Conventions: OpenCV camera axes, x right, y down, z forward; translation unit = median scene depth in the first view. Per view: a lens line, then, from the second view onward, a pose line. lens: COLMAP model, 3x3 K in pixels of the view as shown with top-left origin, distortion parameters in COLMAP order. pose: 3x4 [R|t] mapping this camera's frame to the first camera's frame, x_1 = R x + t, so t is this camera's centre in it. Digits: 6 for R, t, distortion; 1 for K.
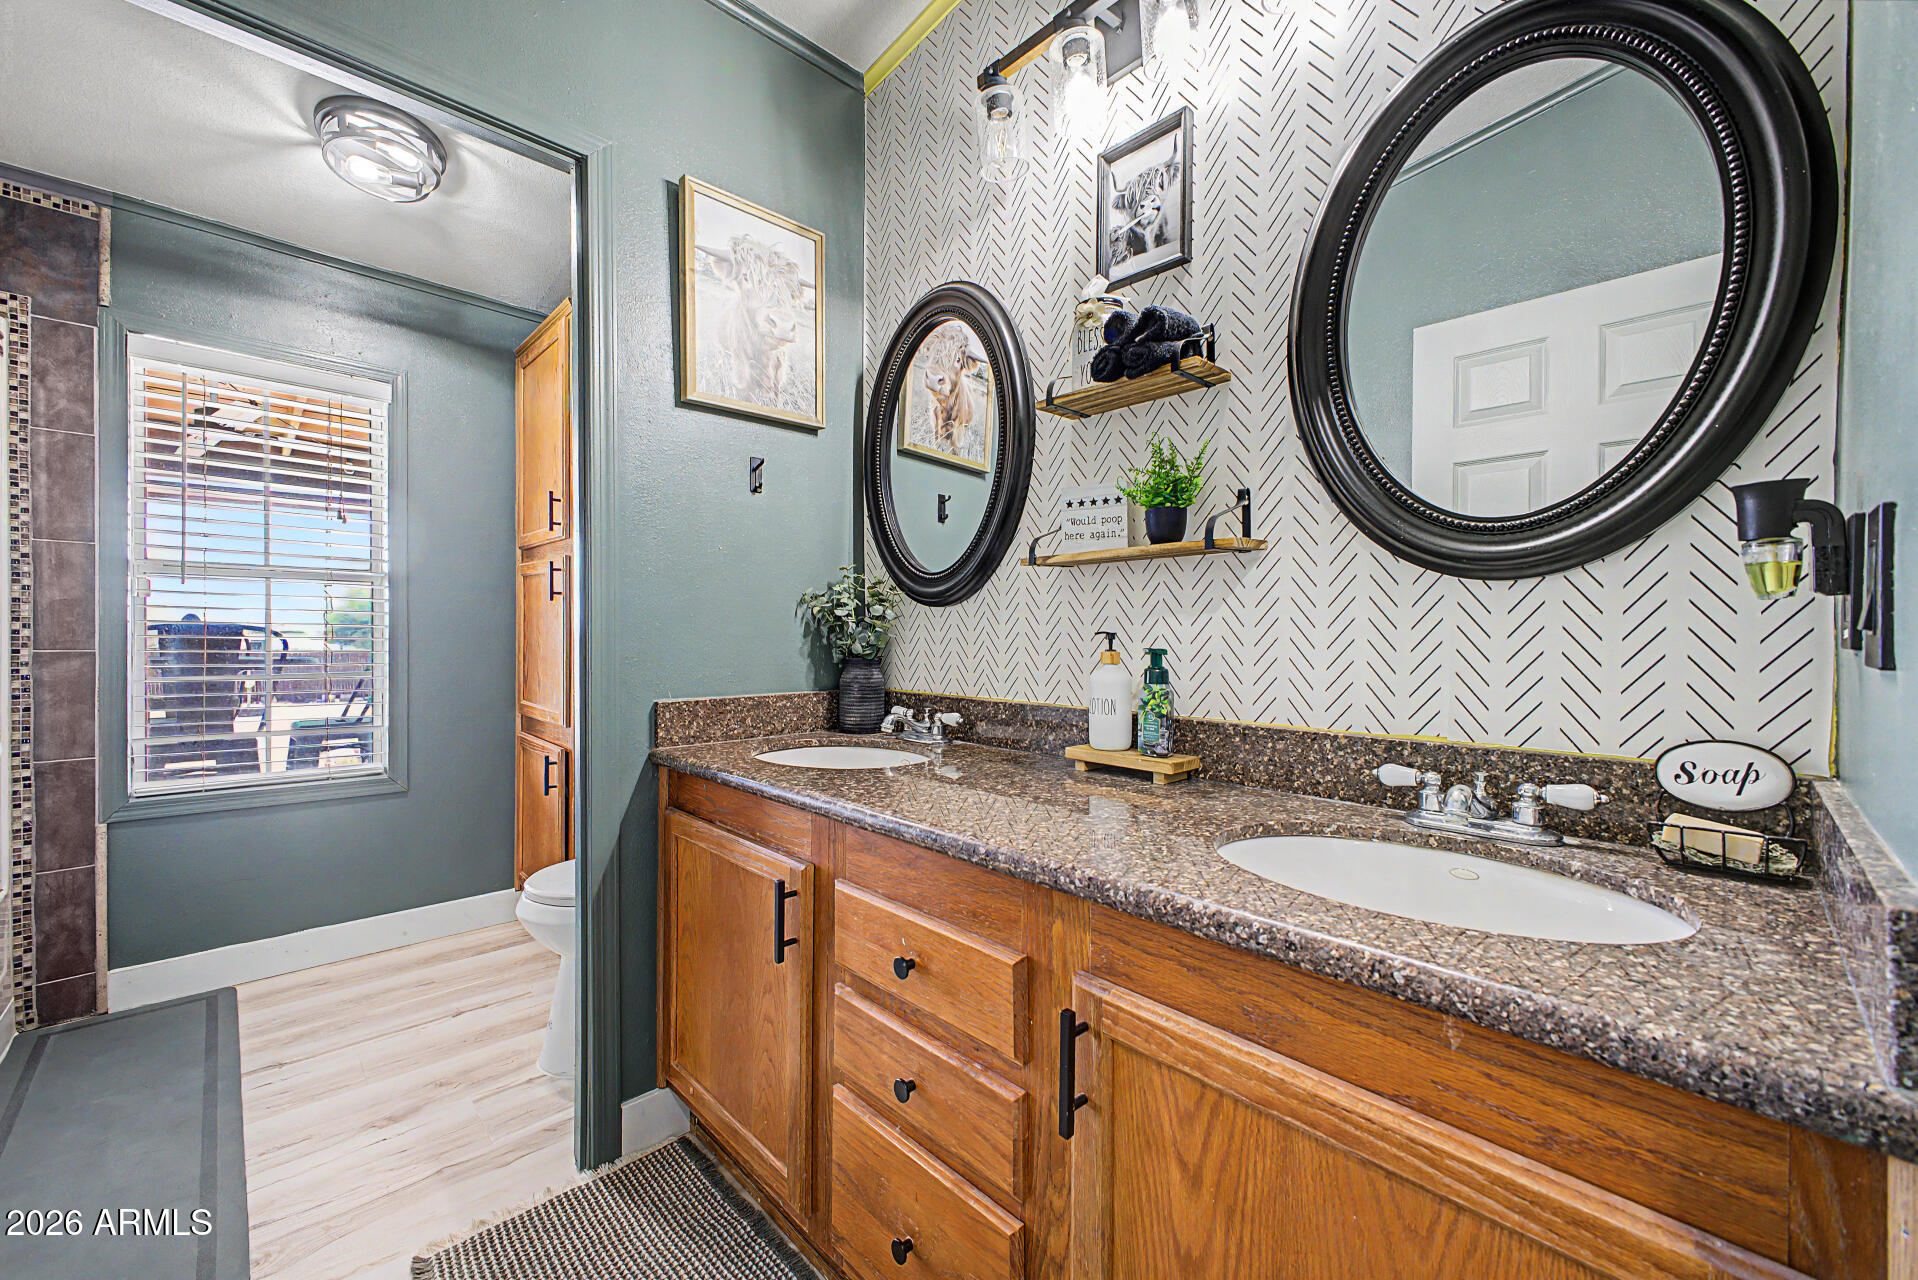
lens RADIAL K [[760.6, 0, 957.7], [0, 760.6, 639.7], [0, 0, 1]] dist [0.019267, -0.000937]
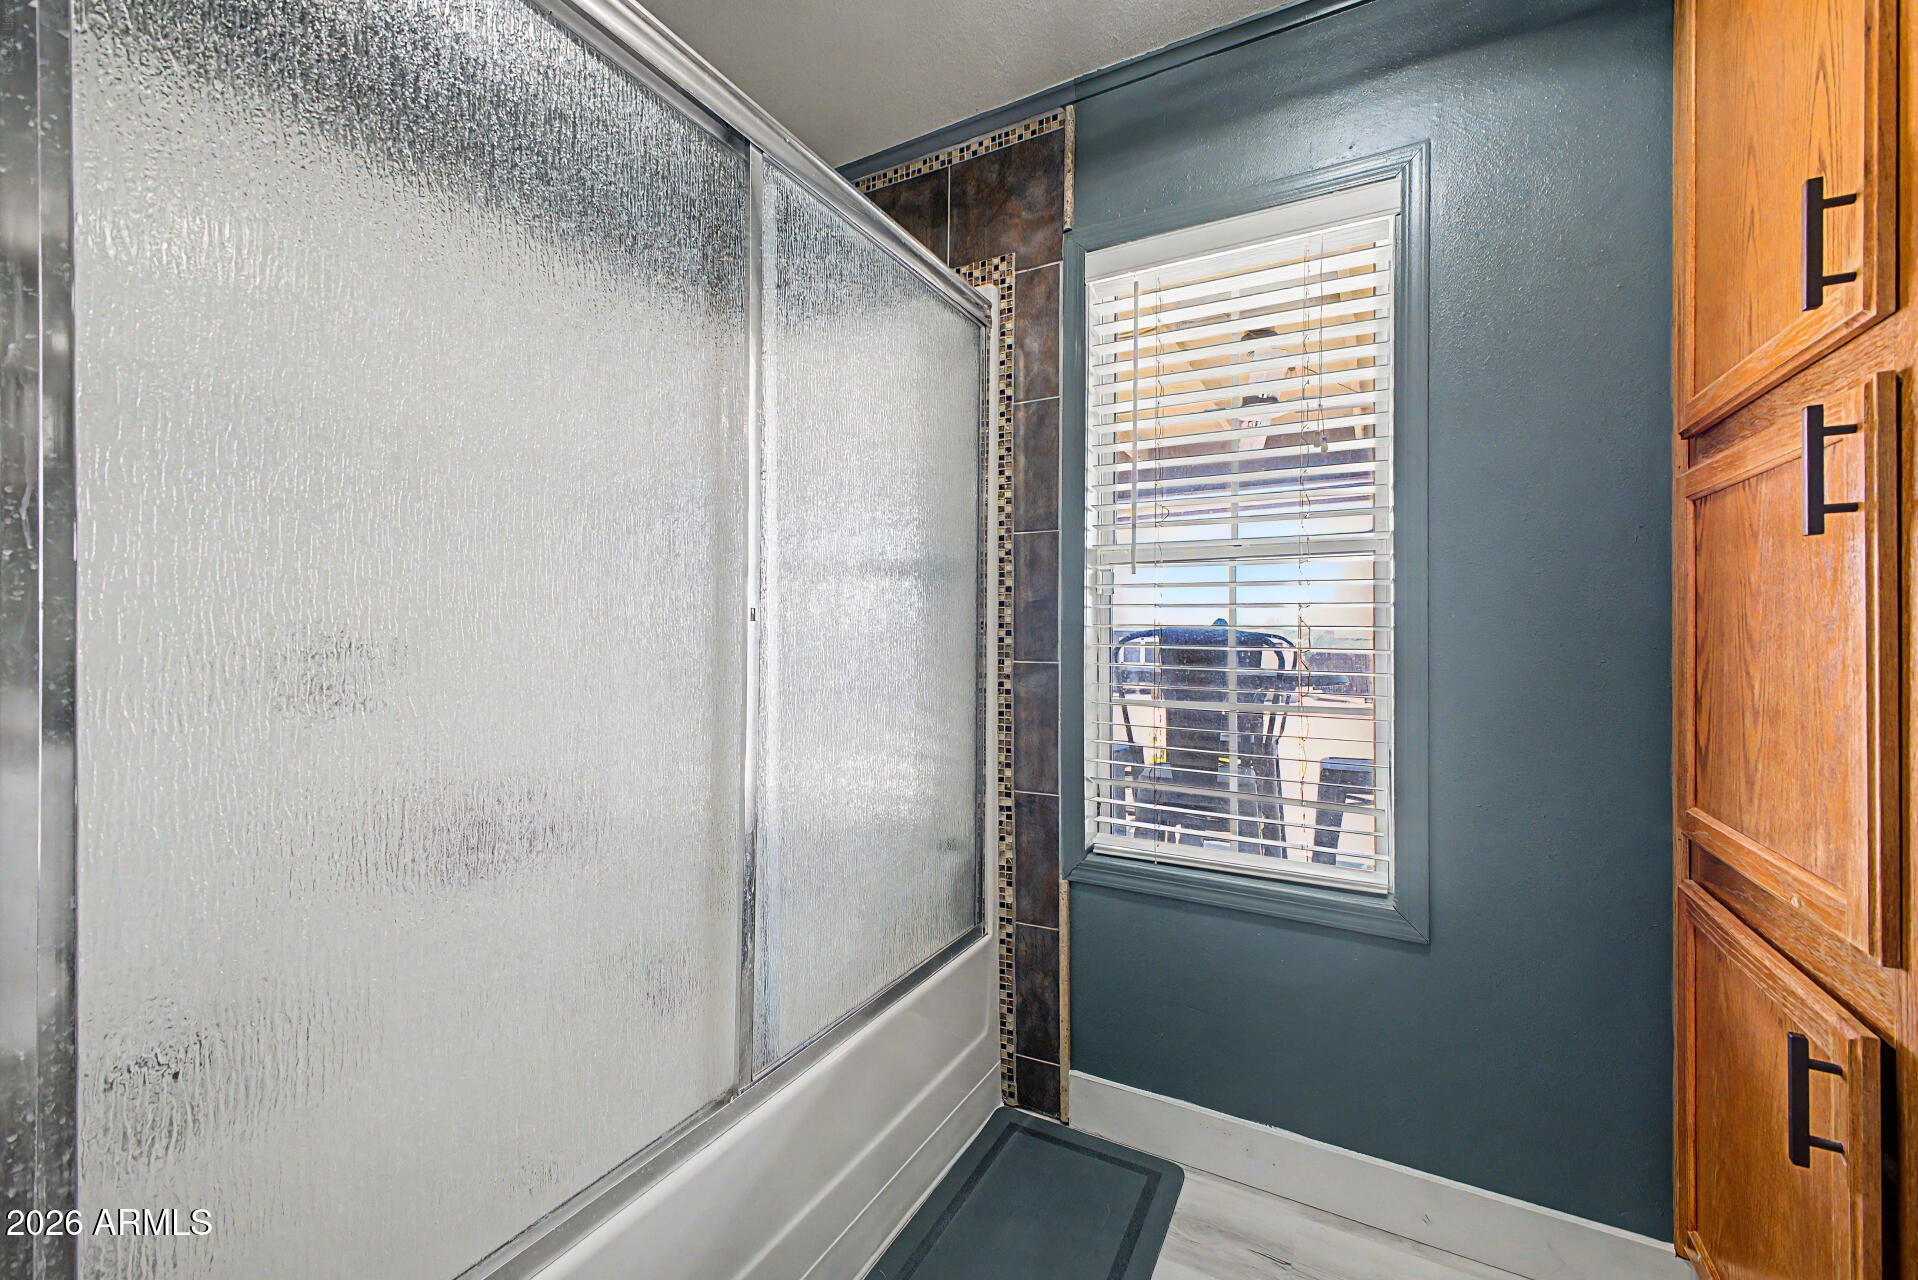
lens RADIAL K [[760.6, 0, 959.1], [0, 760.6, 635.4], [0, 0, 1]] dist [0.019267, -0.000937]
pose [[0.302762, -0.005546, -0.953050, -0.396332], [-0.004585, 0.999963, -0.007275, -0.008359], [0.953055, 0.006572, 0.302725, 0.679911]]
